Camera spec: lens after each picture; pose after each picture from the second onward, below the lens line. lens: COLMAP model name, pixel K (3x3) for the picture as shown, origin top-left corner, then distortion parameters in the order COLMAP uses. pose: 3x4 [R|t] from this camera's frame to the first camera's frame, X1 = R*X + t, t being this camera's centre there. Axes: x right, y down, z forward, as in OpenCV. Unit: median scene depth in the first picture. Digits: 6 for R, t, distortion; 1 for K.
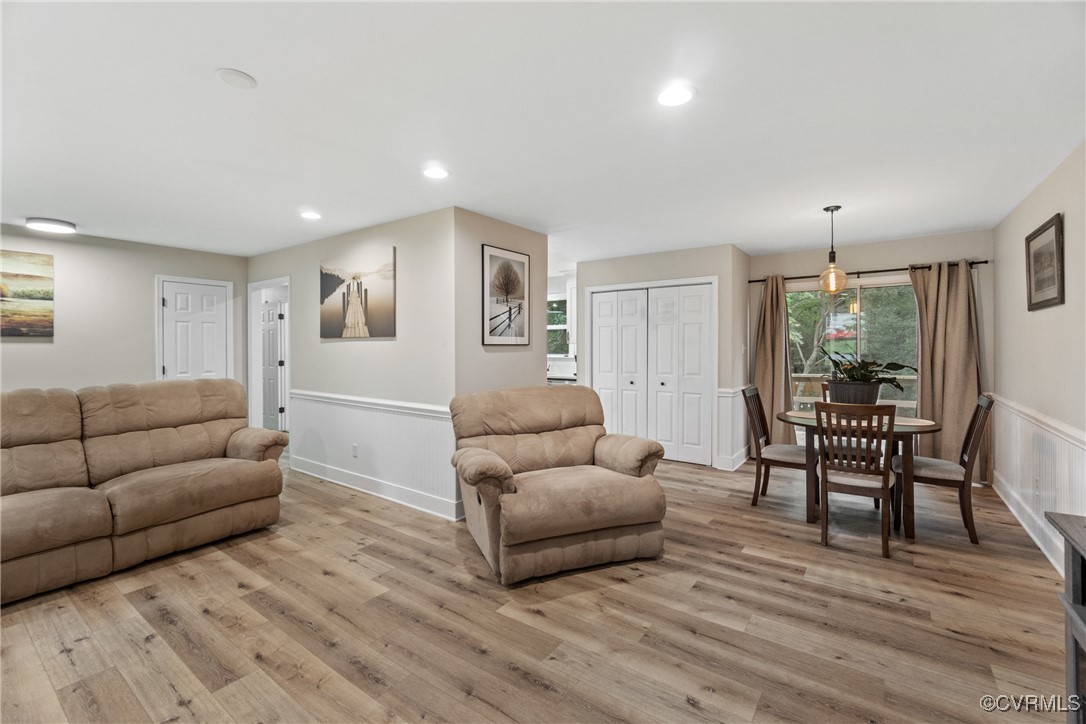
lens RADIAL K [[465.8, 0, 544.8], [0, 465.8, 348.3], [0, 0, 1]] dist [0.001463, 0.000148]
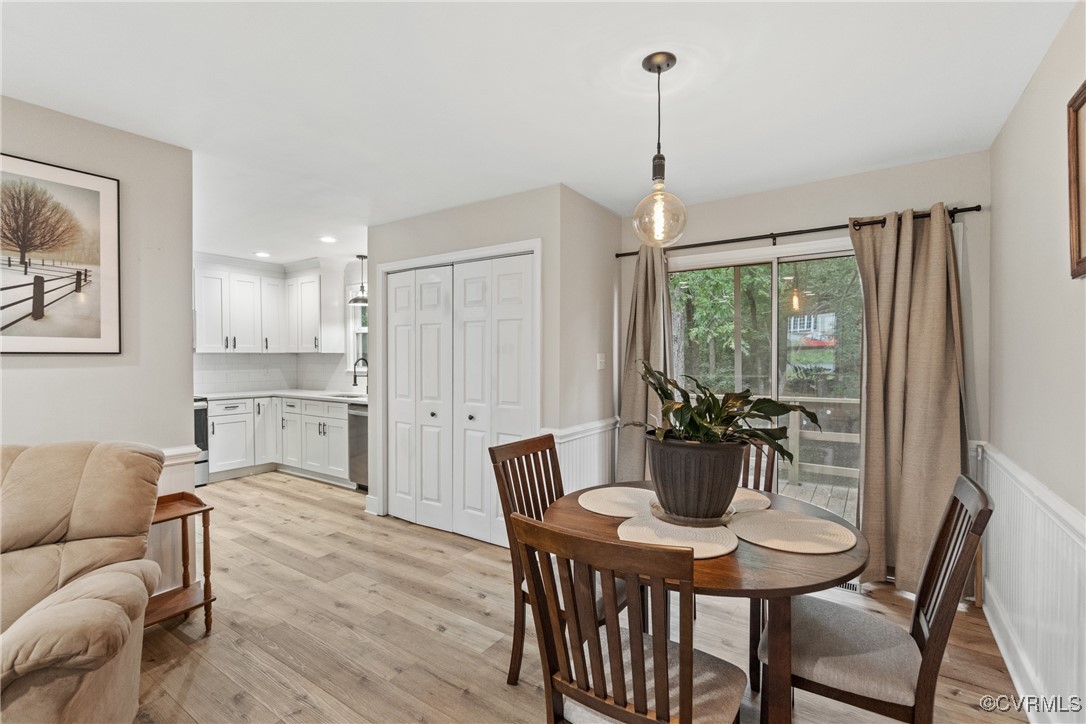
lens RADIAL K [[489.4, 0, 543.0], [0, 489.4, 362.0], [0, 0, 1]] dist [-0.004260, -0.000277]
pose [[0.999527, 0.003723, 0.030528, 0.401573], [-0.004025, 0.999944, 0.009833, -0.004933], [-0.030489, -0.009951, 0.999486, 0.423387]]
